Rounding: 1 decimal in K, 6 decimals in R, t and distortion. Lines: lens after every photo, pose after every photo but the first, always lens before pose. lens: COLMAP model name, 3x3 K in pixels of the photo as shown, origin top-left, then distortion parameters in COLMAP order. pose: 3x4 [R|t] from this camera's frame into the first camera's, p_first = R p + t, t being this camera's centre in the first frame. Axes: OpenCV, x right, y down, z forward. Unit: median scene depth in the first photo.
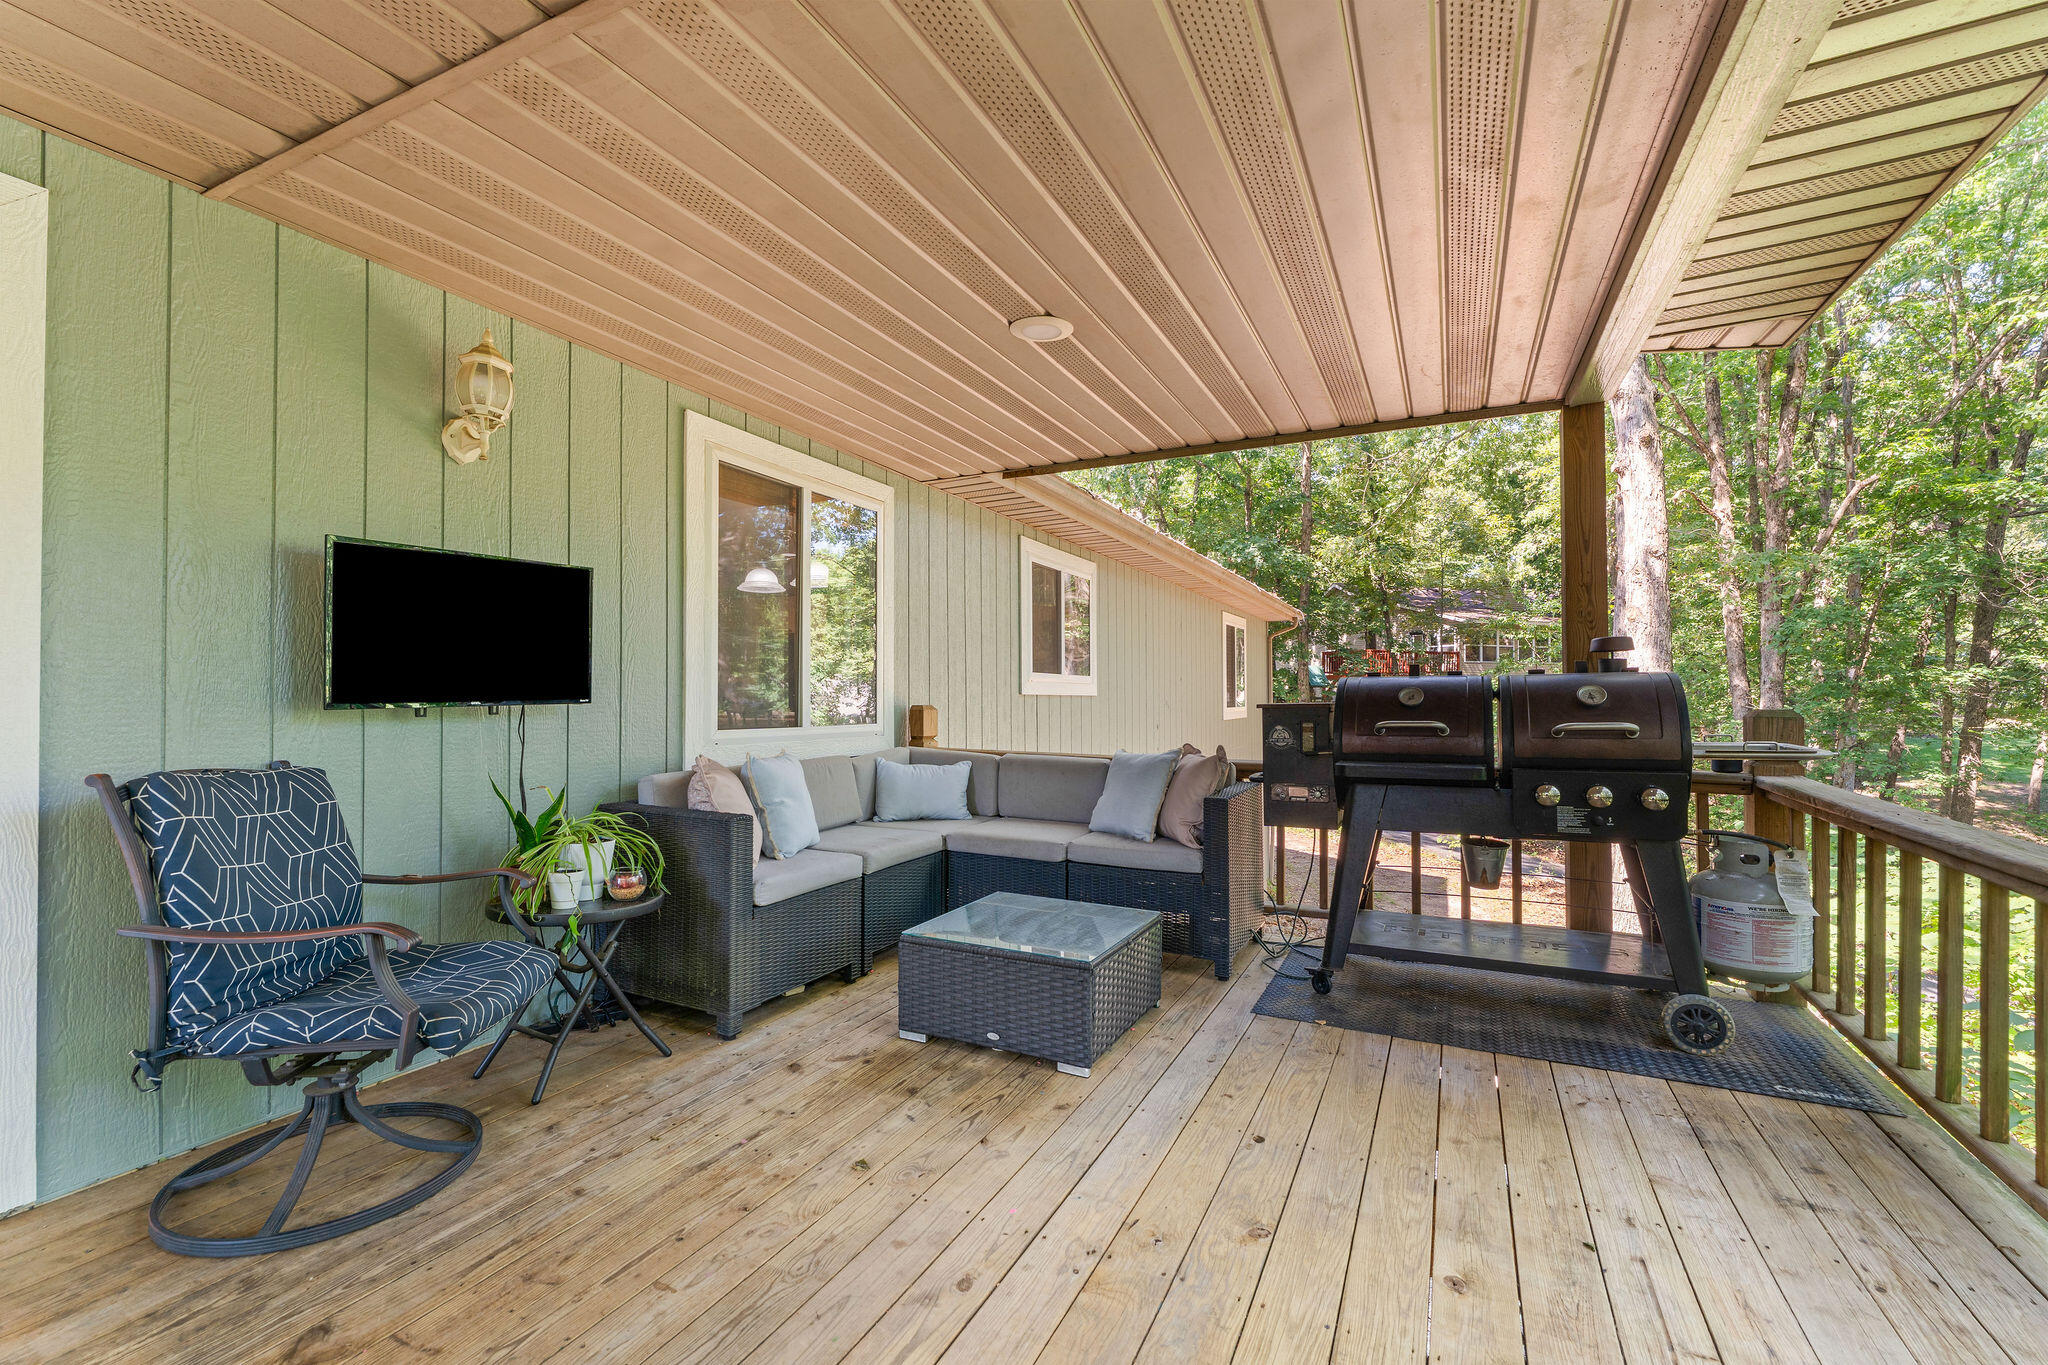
lens RADIAL K [[880.2, 0, 1023.1], [0, 880.2, 690.7], [0, 0, 1]] dist [0.009133, -0.003385]
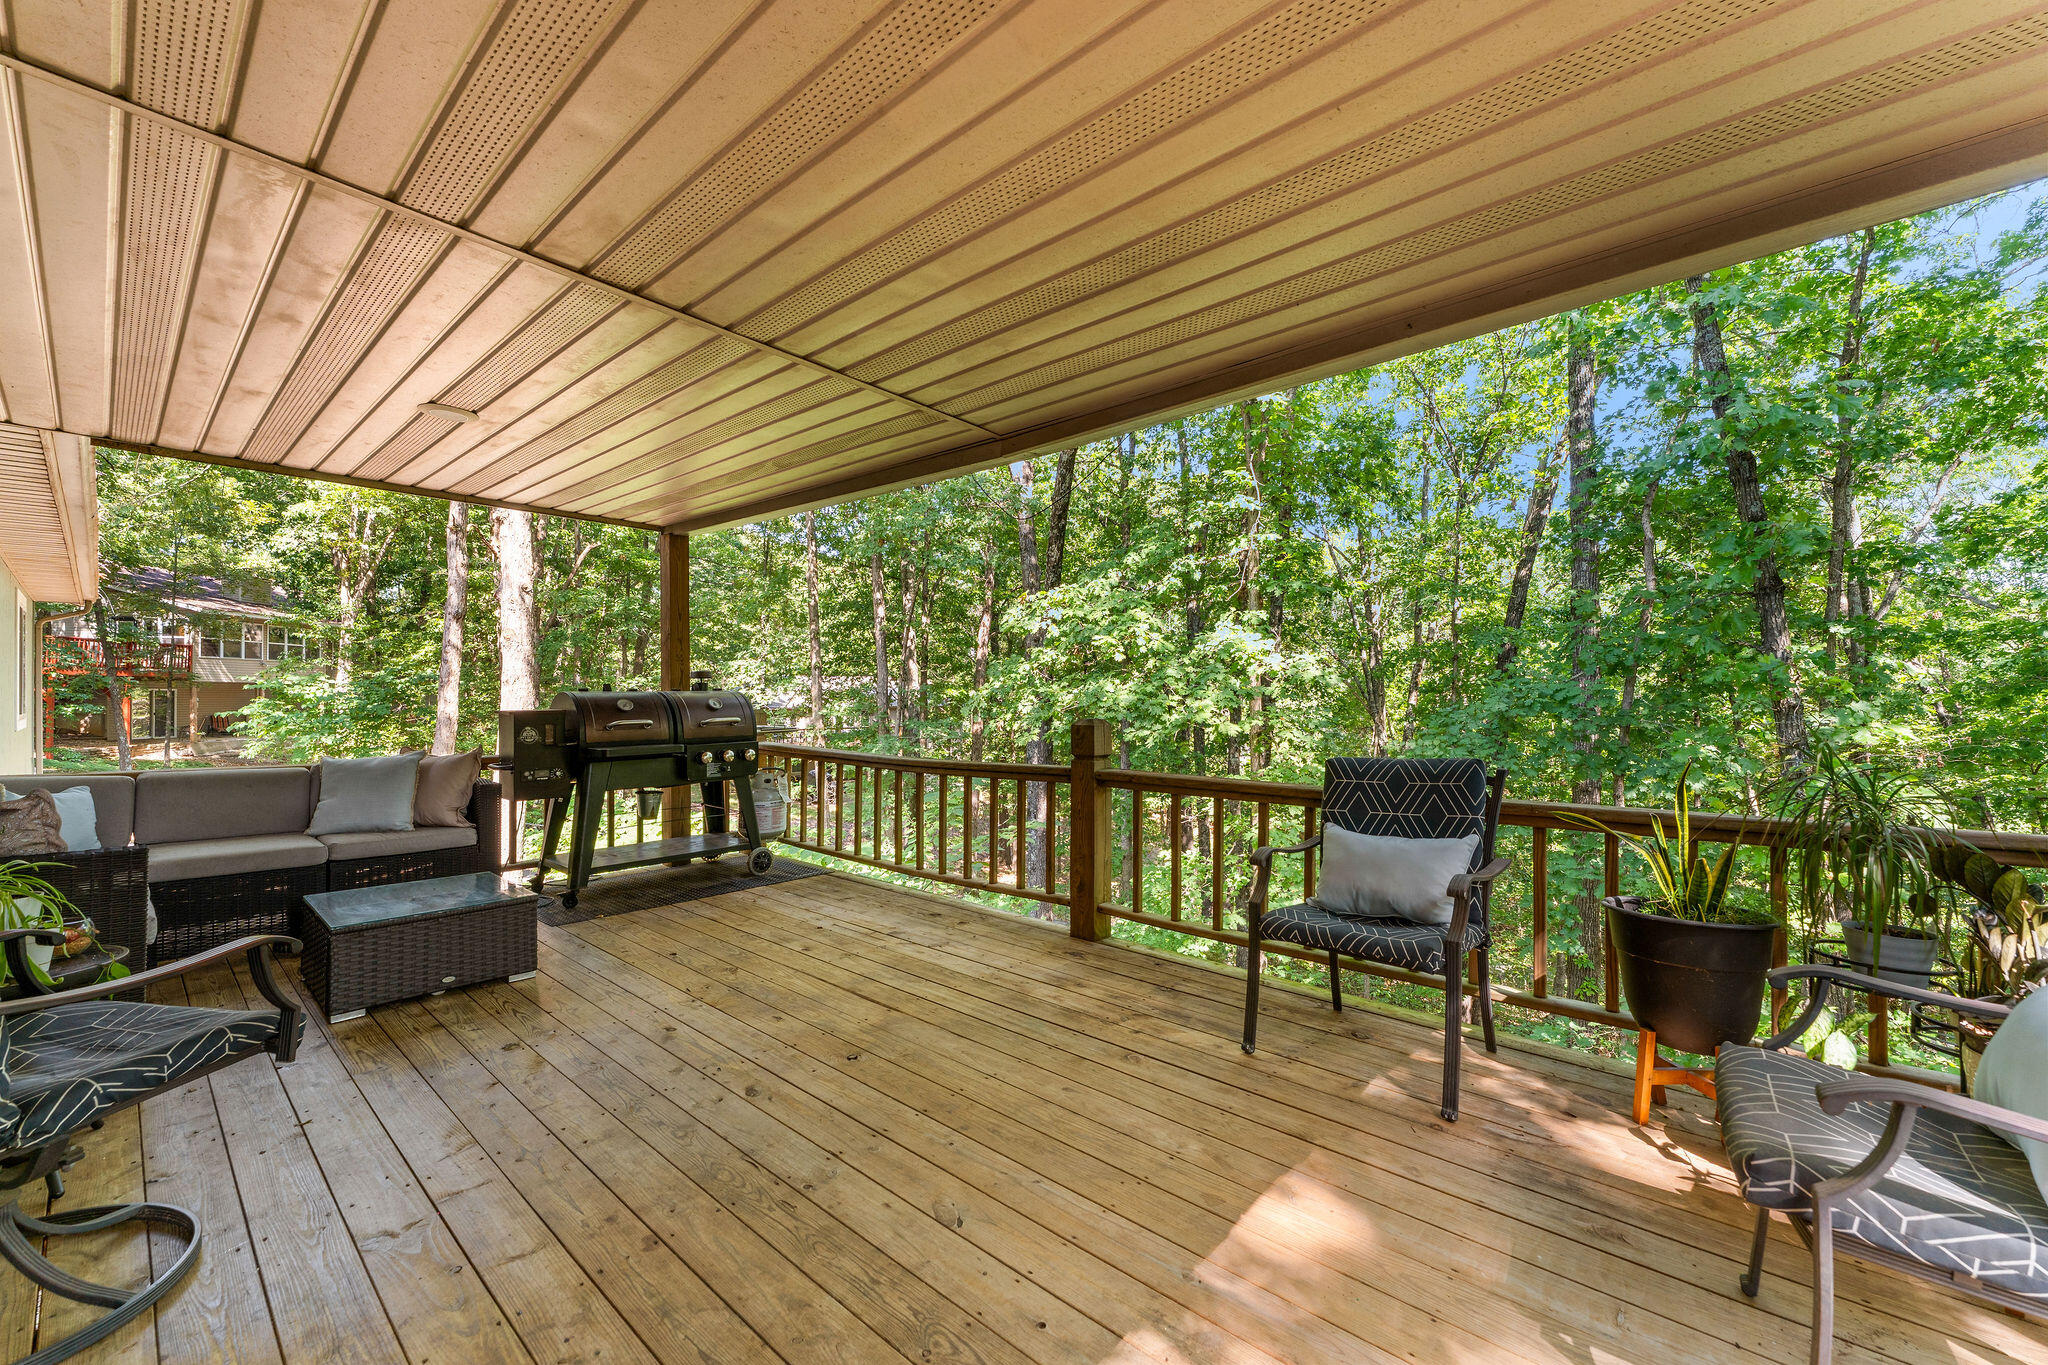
lens RADIAL K [[809.4, 0, 1024.7], [0, 809.4, 689.2], [0, 0, 1]] dist [-0.003889, -0.000189]
pose [[0.259181, 0.005720, 0.965812, -0.729159], [-0.005961, 0.999973, -0.004323, -0.019030], [-0.965810, -0.004637, 0.259208, -0.074812]]
